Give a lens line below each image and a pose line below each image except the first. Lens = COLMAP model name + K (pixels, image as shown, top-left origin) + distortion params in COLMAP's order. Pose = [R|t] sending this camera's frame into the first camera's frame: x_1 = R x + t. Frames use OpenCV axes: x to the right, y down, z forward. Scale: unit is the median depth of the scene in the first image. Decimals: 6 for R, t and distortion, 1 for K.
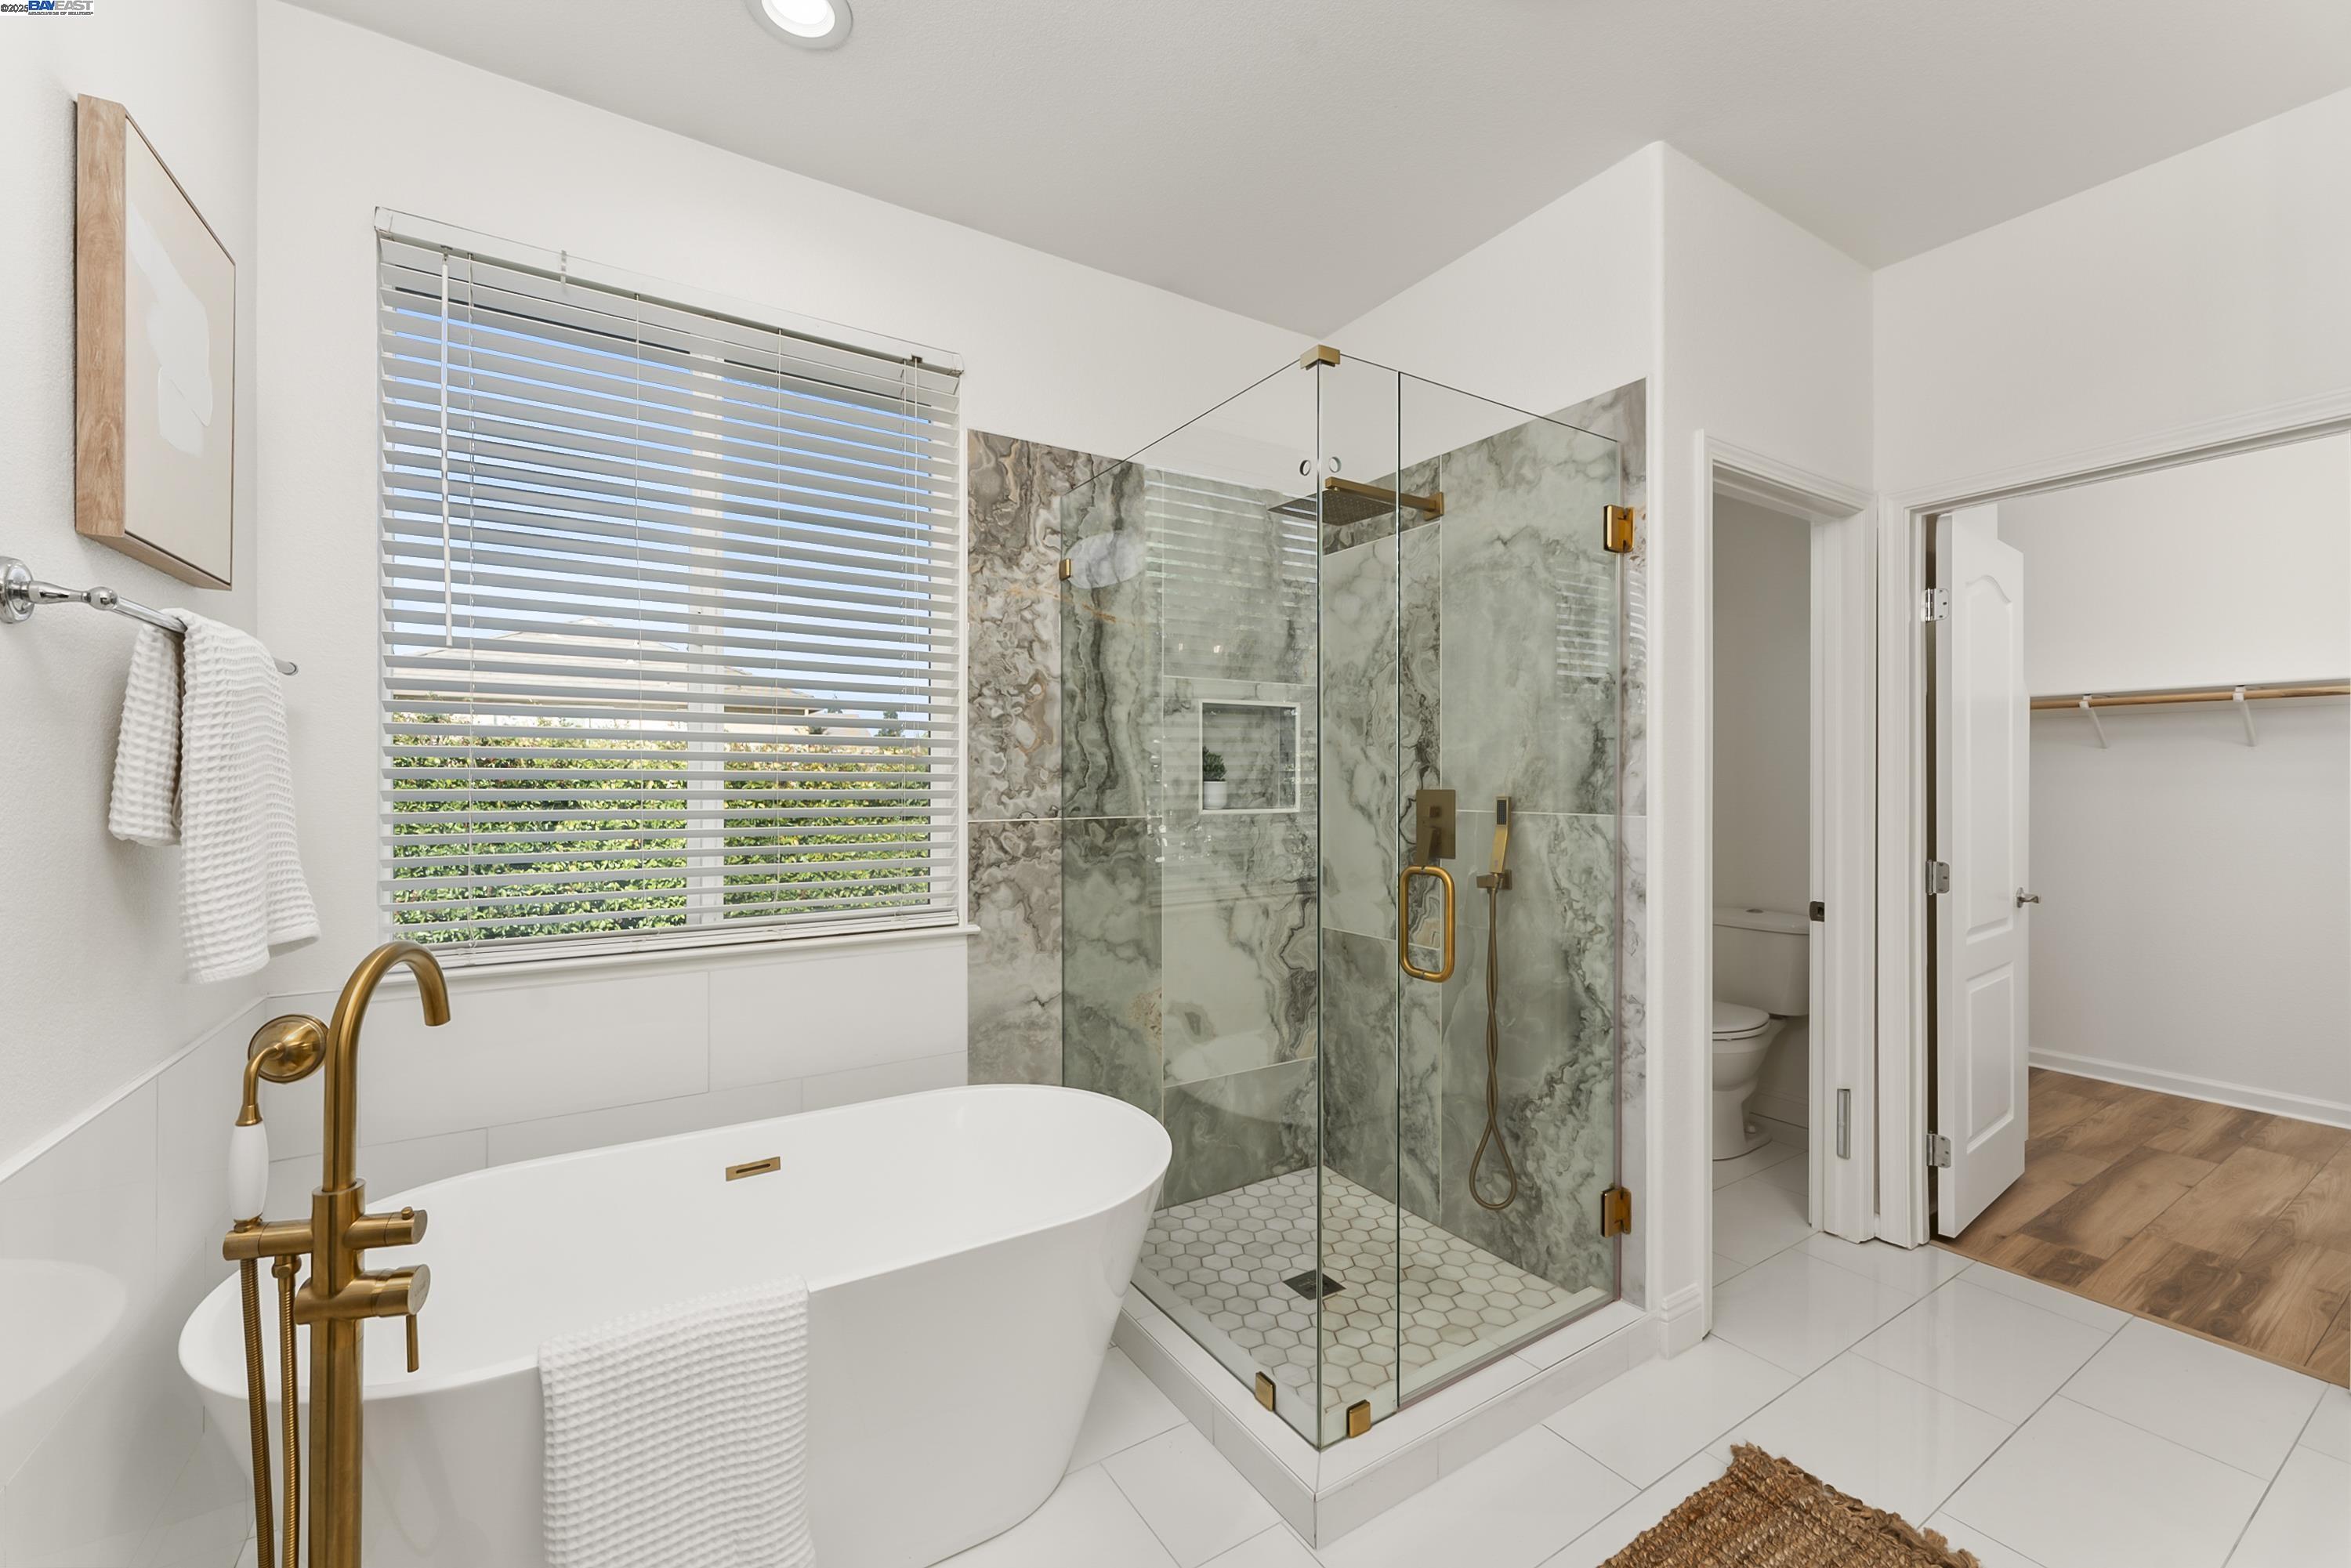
lens RADIAL K [[947.0, 0, 1175.5], [0, 947.0, 784.0], [0, 0, 1]] dist [-0.000450, -0.000053]
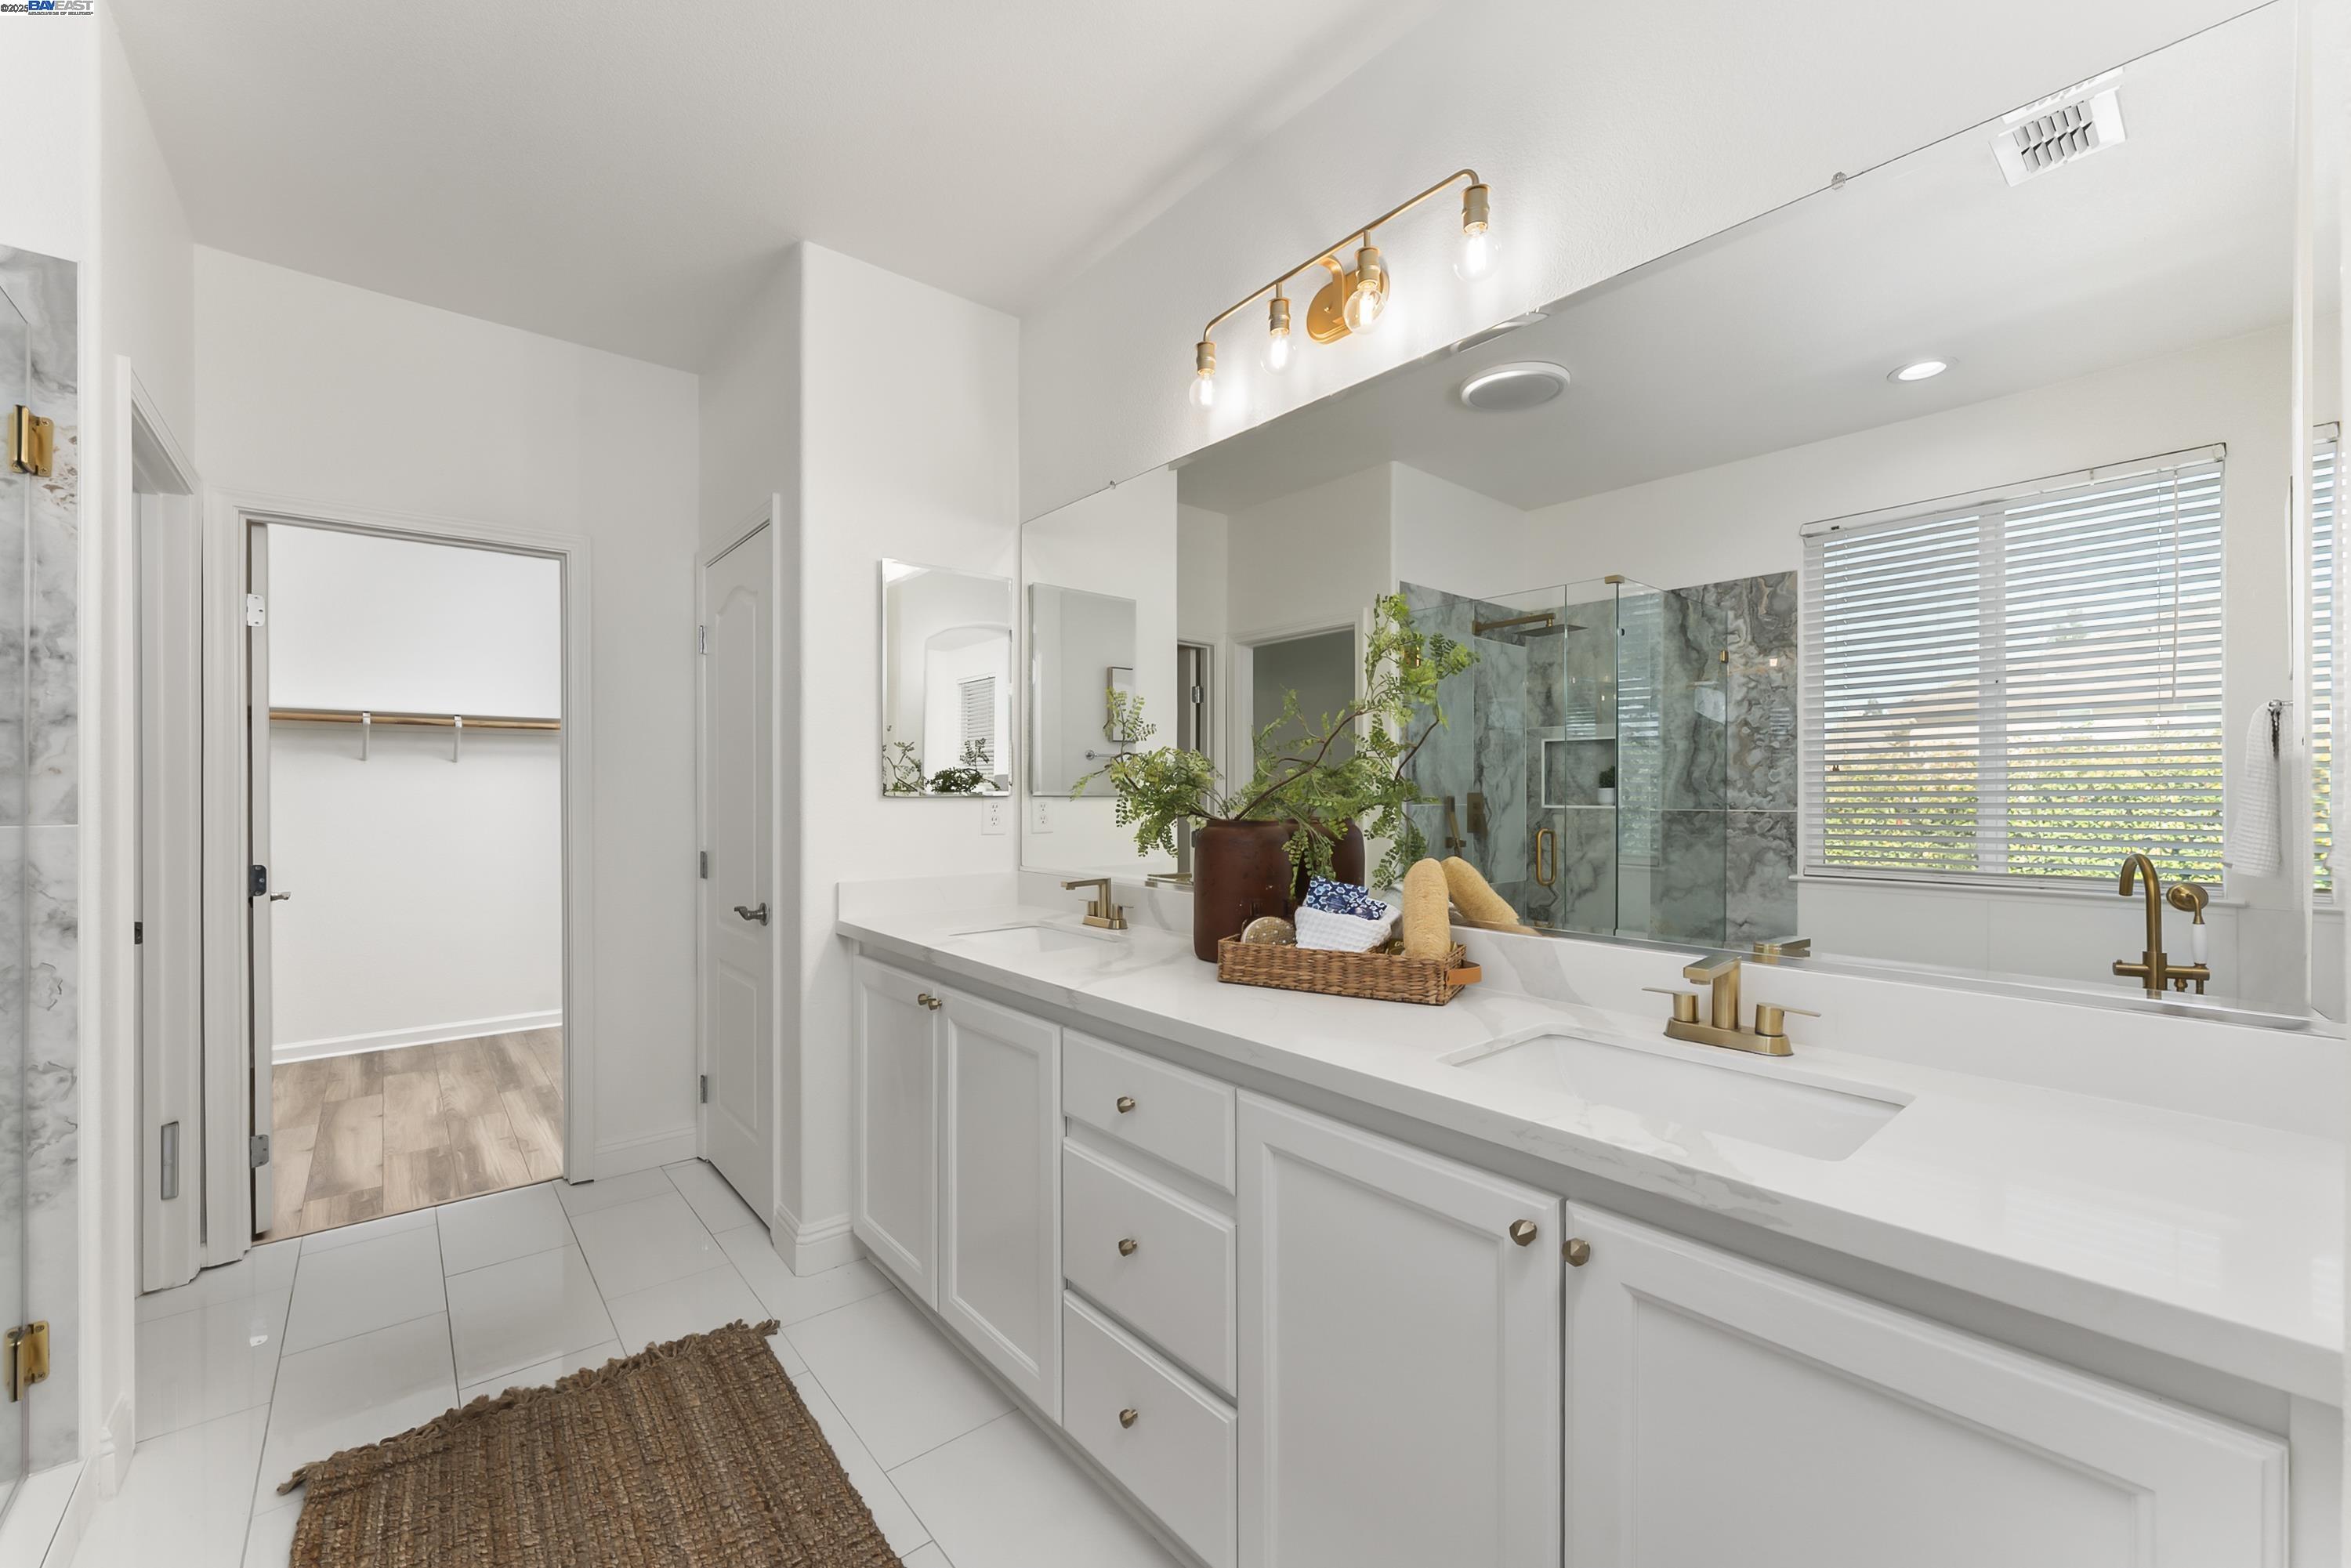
lens RADIAL K [[947.0, 0, 1175.5], [0, 947.0, 784.0], [0, 0, 1]] dist [-0.000450, -0.000053]
pose [[-0.168037, 0.009965, 0.985730, -0.415990], [0.004838, 0.999945, -0.009284, 0.011828], [-0.985769, 0.003209, -0.168076, 0.236237]]
